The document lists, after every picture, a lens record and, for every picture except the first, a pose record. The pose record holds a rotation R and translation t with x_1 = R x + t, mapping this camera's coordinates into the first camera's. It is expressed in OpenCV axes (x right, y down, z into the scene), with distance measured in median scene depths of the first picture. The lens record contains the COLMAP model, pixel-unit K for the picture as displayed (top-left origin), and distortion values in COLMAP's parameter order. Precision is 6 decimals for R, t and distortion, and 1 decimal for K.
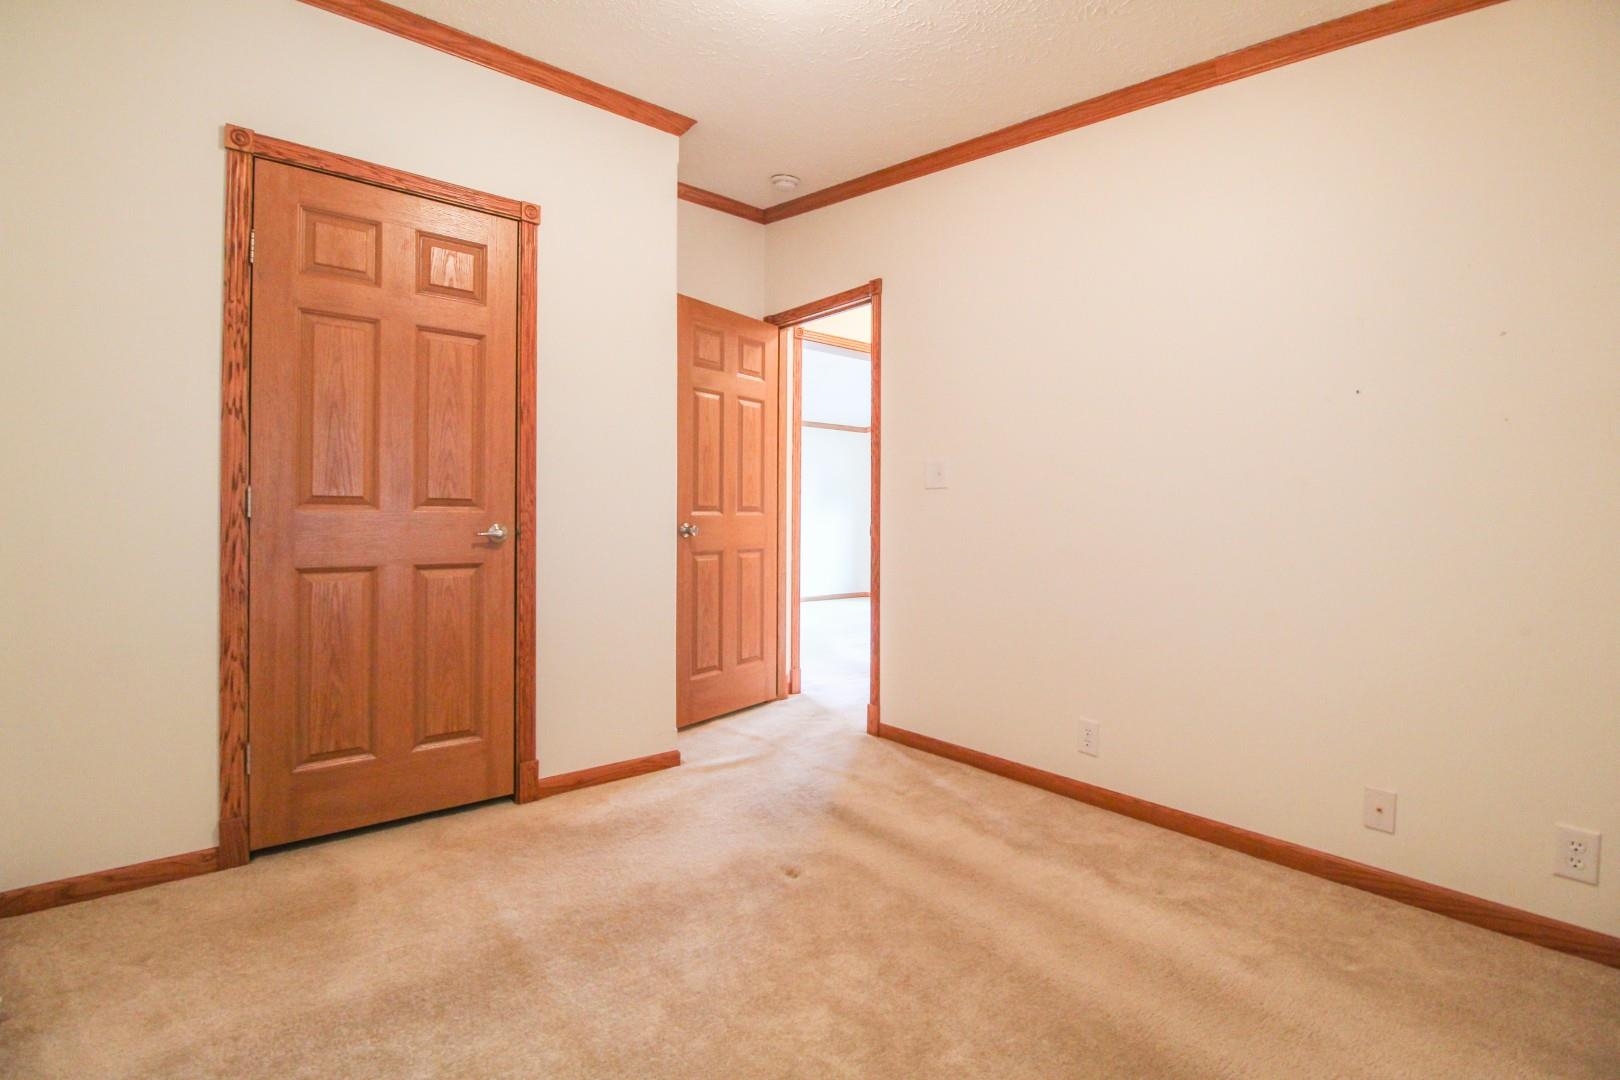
lens RADIAL K [[763.7, 0, 812.4], [0, 763.7, 505.6], [0, 0, 1]] dist [0.001780, -0.013984]
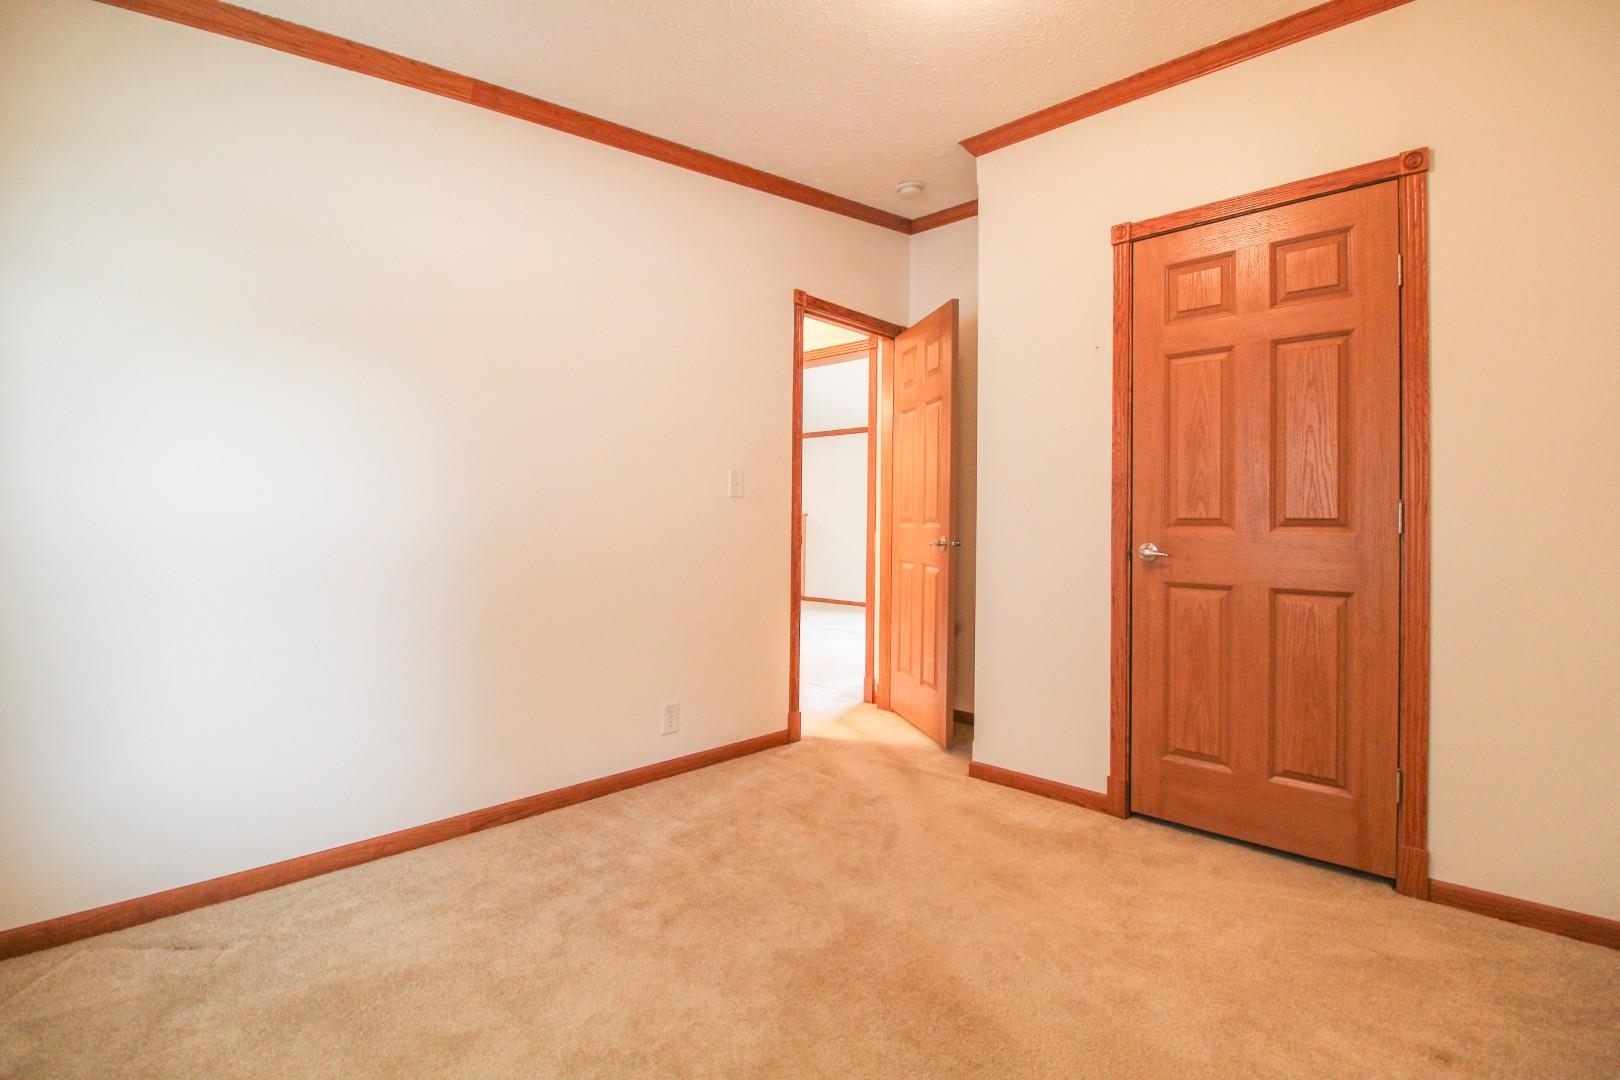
lens RADIAL K [[755.1, 0, 808.3], [0, 755.1, 520.7], [0, 0, 1]] dist [0.002015, -0.014223]
pose [[0.122658, -0.013579, -0.992356, 0.370240], [-0.003436, 0.999895, -0.014107, 0.008407], [0.992443, 0.005140, 0.122599, 0.309183]]
